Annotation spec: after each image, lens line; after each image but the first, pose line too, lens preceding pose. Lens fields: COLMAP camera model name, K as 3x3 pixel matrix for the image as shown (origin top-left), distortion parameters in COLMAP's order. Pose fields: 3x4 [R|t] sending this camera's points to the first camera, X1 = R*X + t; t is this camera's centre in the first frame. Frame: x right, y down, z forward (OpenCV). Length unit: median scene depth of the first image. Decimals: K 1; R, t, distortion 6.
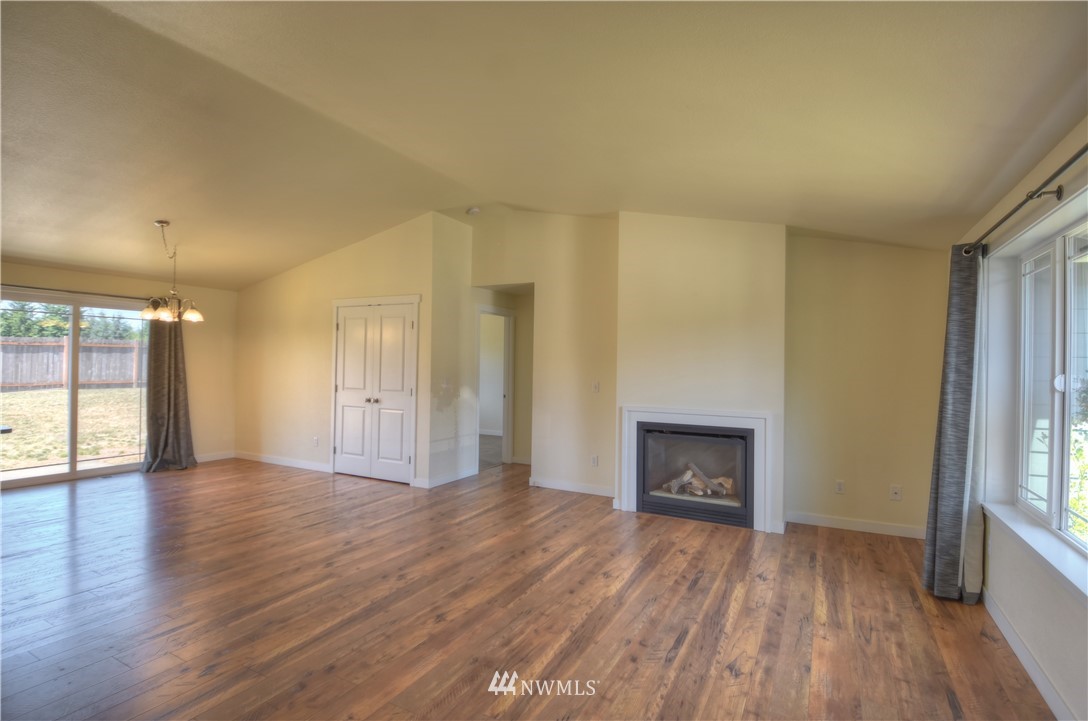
lens RADIAL K [[532.7, 0, 544.0], [0, 532.7, 360.5], [0, 0, 1]] dist [0.032761, -0.046939]
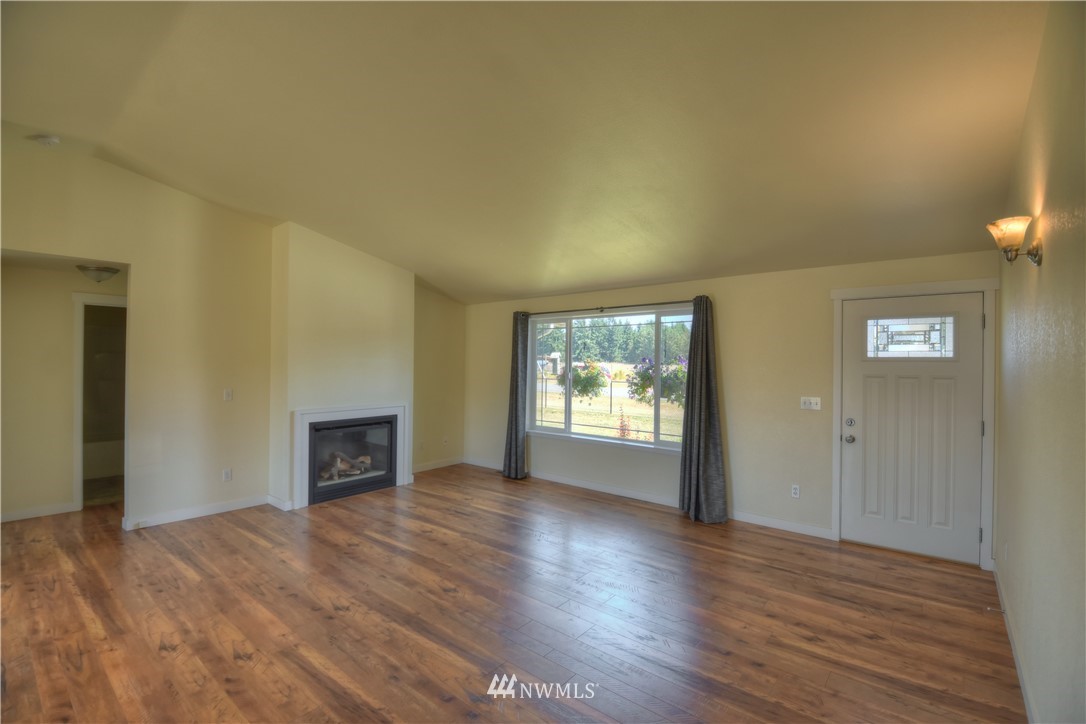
lens RADIAL K [[480.0, 0, 546.5], [0, 480.0, 359.7], [0, 0, 1]] dist [0.027580, -0.034040]
pose [[0.192098, -0.004943, 0.981363, -0.600489], [-0.011199, 0.999911, 0.007229, -0.023602], [-0.981312, -0.012379, 0.192025, 0.289546]]
